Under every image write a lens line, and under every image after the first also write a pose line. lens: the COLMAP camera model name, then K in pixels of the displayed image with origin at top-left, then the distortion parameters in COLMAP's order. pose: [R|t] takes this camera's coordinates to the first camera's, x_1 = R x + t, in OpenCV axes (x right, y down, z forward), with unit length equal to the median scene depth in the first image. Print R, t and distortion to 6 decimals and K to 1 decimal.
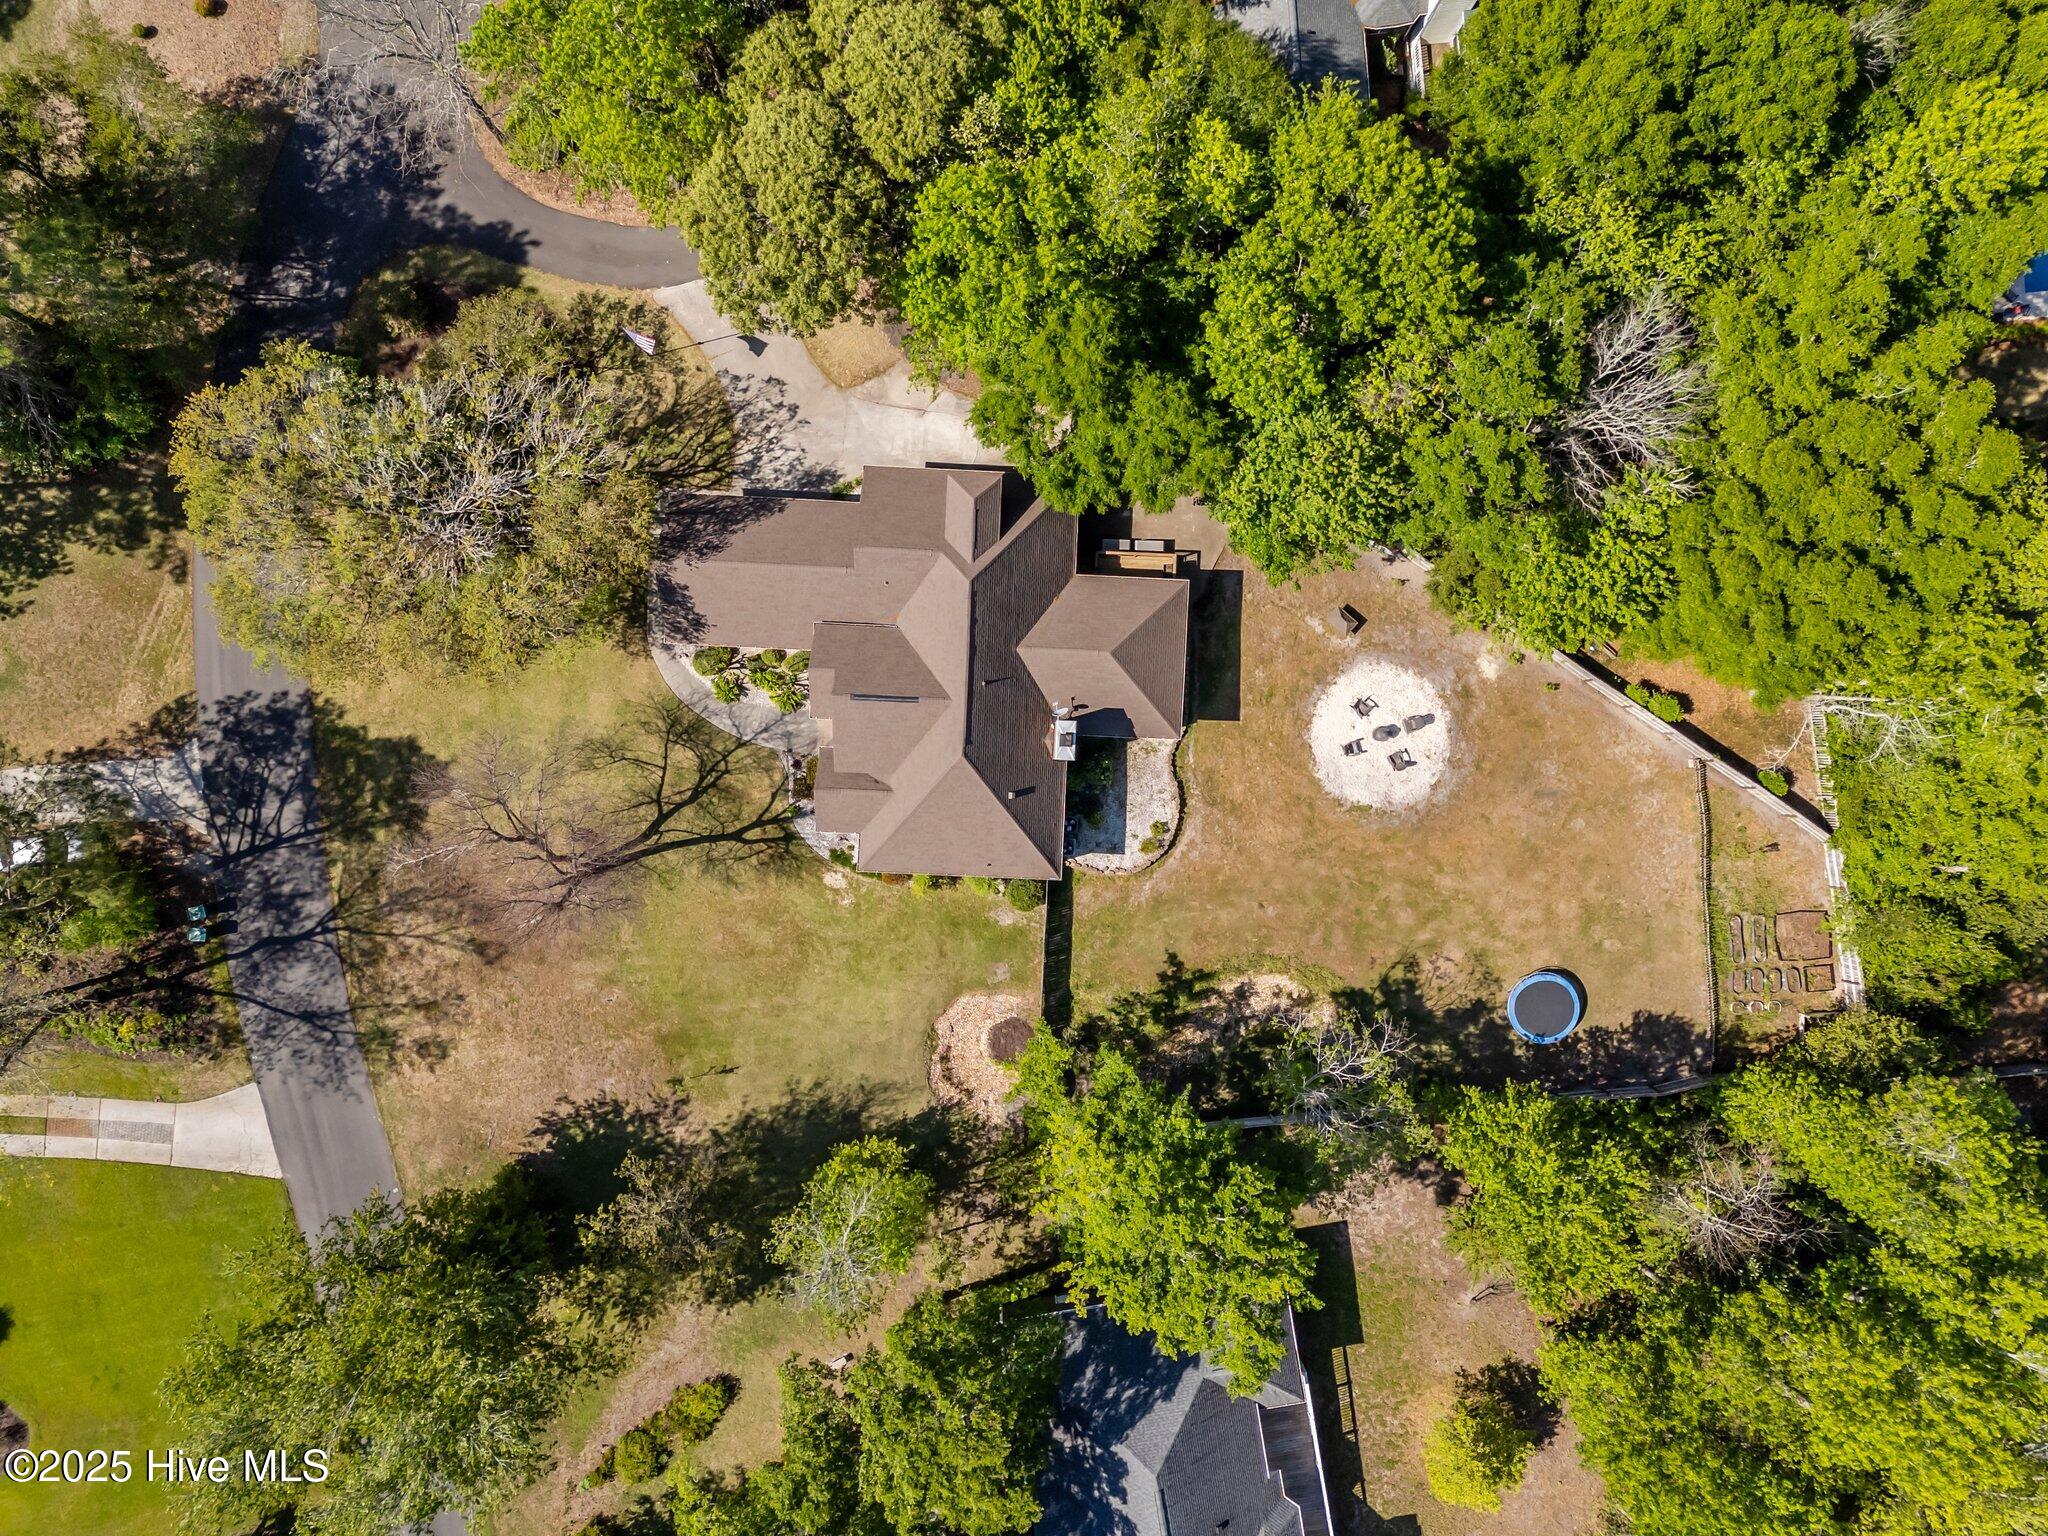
lens RADIAL K [[1458.1, 0, 1017.0], [0, 1458.1, 761.3], [0, 0, 1]] dist [0.084115, -0.076724]
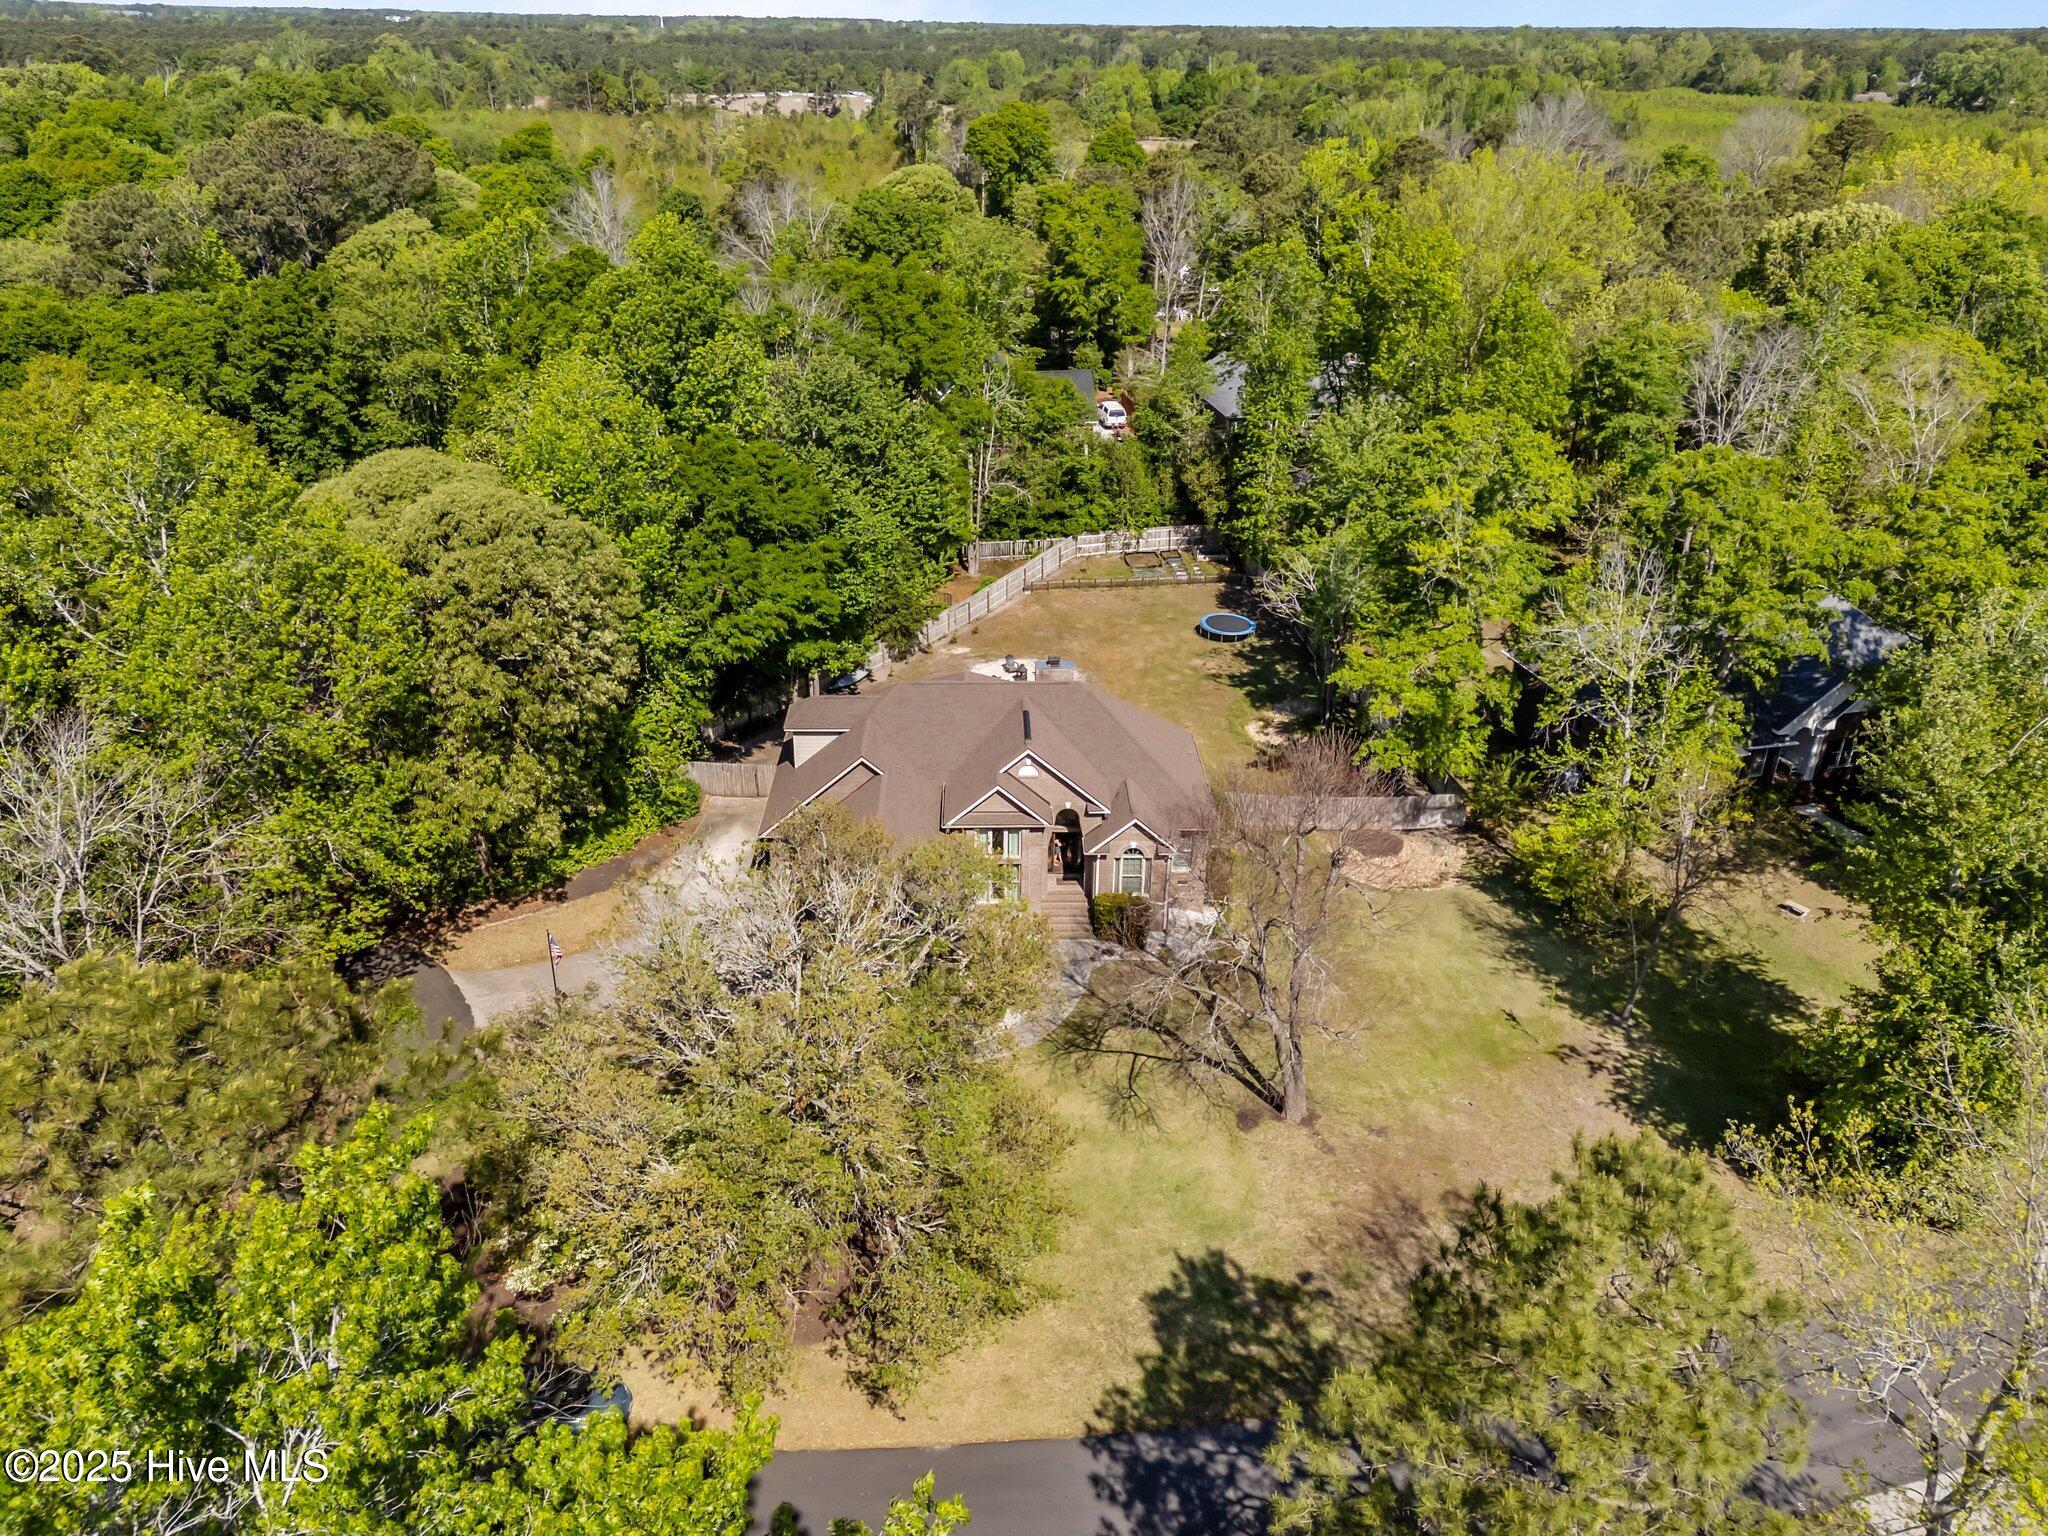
lens RADIAL K [[1458.1, 0, 1017.0], [0, 1458.1, 761.3], [0, 0, 1]] dist [0.084115, -0.076724]
pose [[-0.063979, -0.471883, 0.879337, -0.787053], [0.997934, -0.035449, 0.053585, -0.085533], [0.005886, 0.880949, 0.473176, 0.504792]]
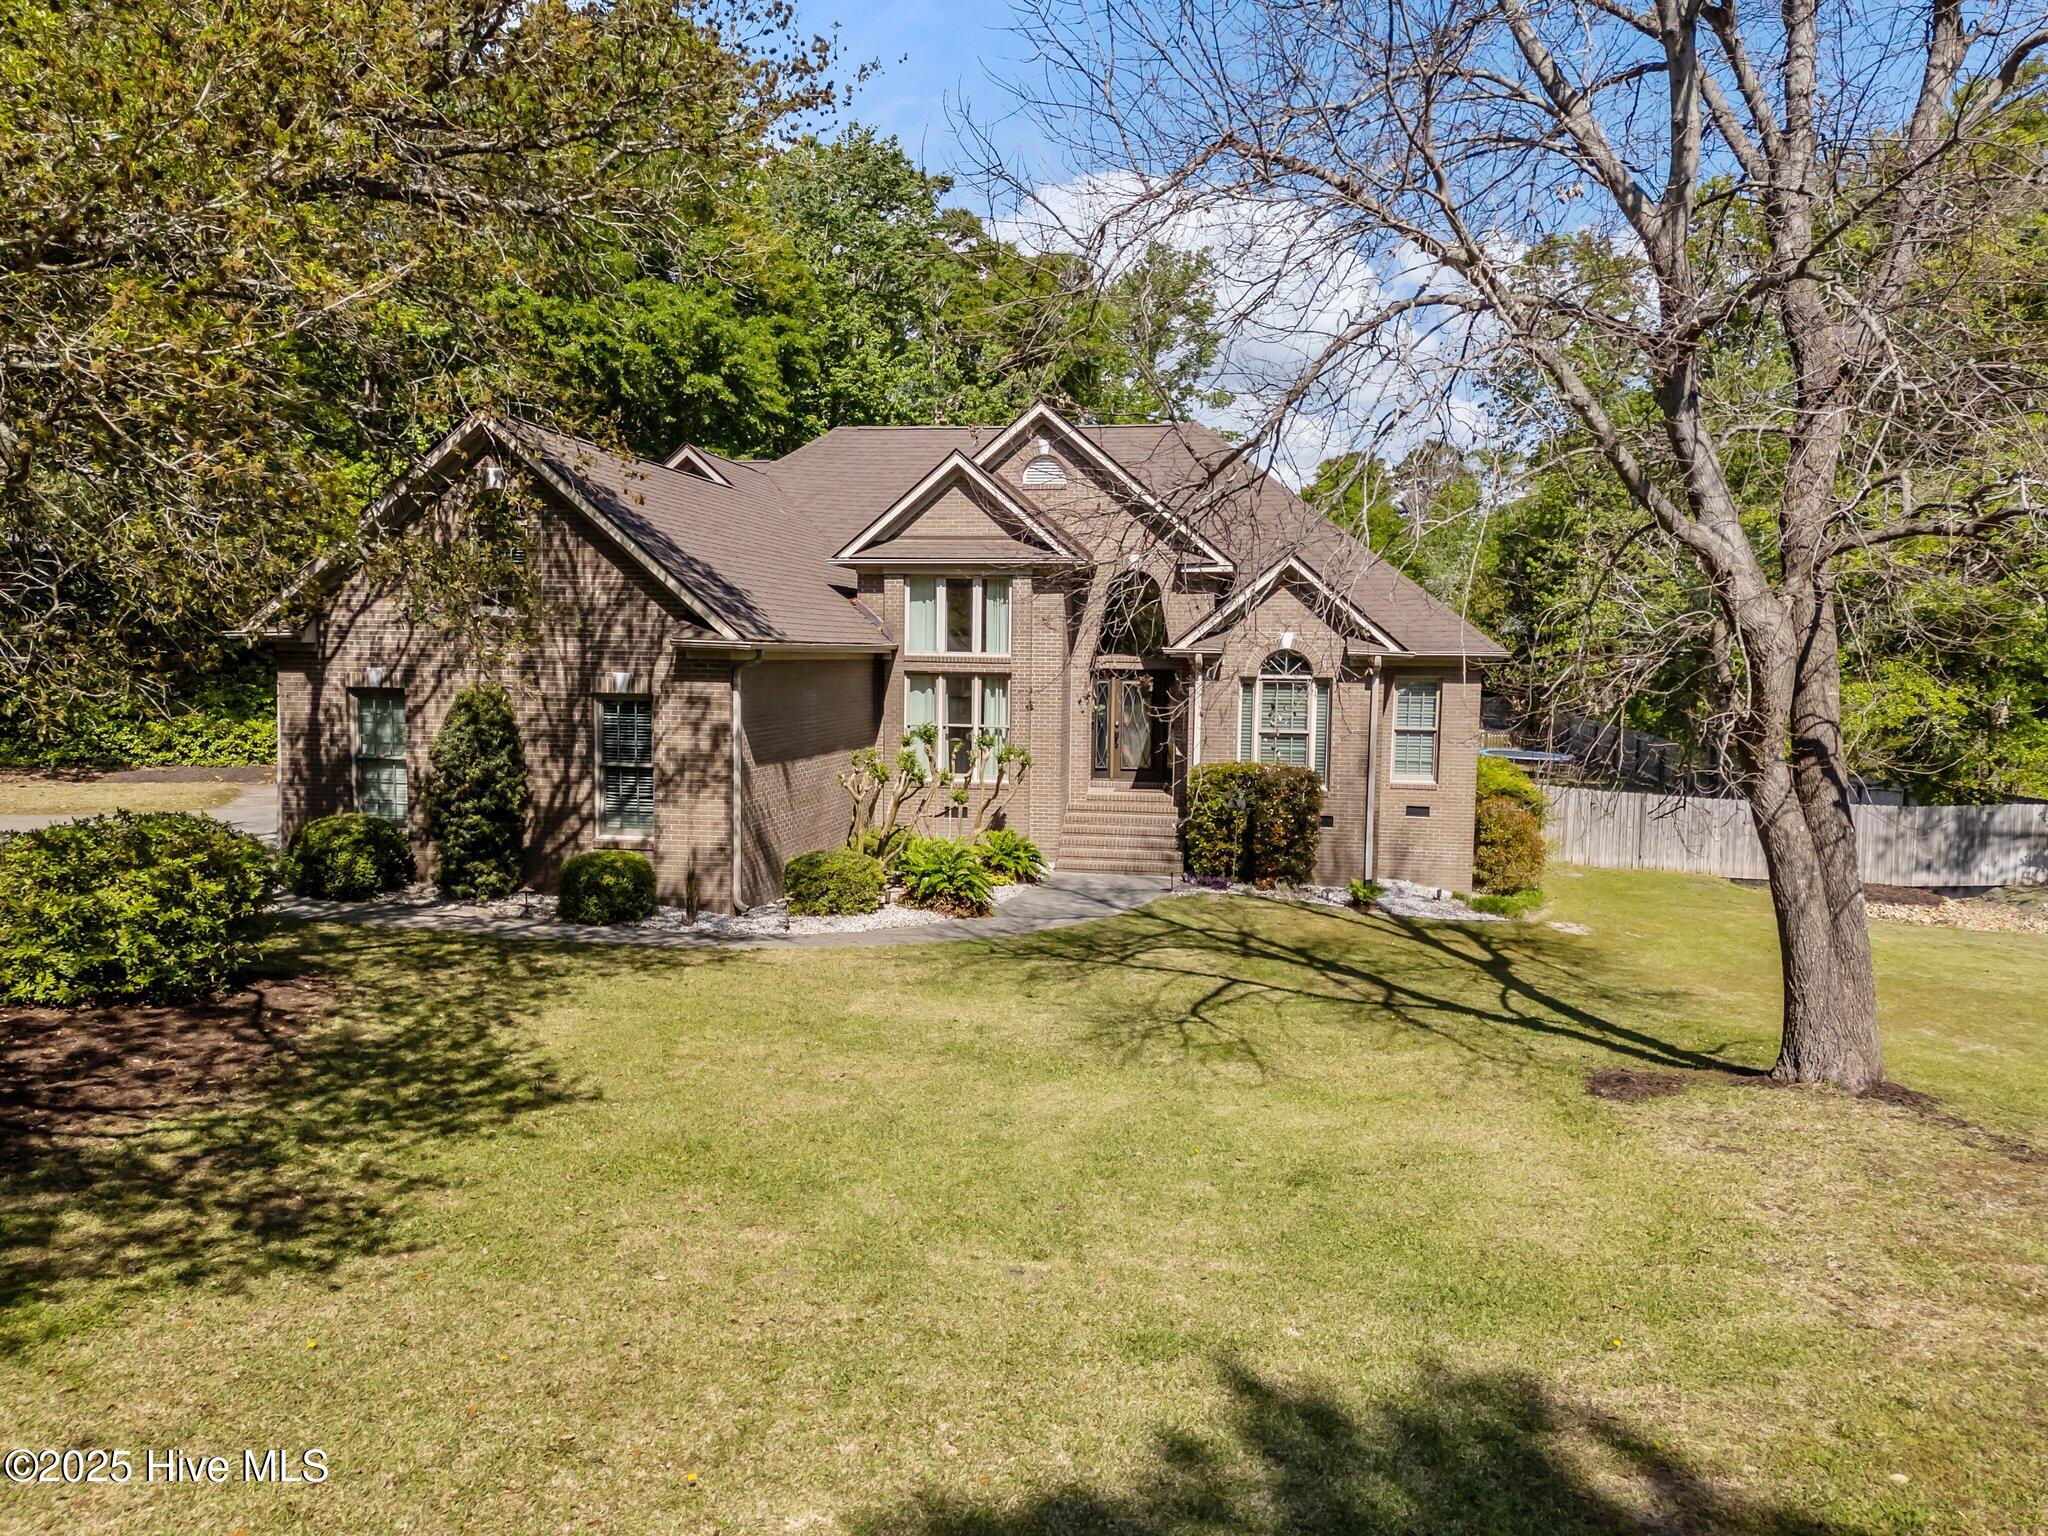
lens RADIAL K [[1493.2, 0, 1026.2], [0, 1493.2, 756.2], [0, 0, 1]] dist [0.076350, -0.079329]
pose [[0.121921, -0.104336, 0.987041, -0.457575], [0.992478, 0.001678, -0.122415, 0.001499], [0.011116, 0.994541, 0.103755, 0.909230]]
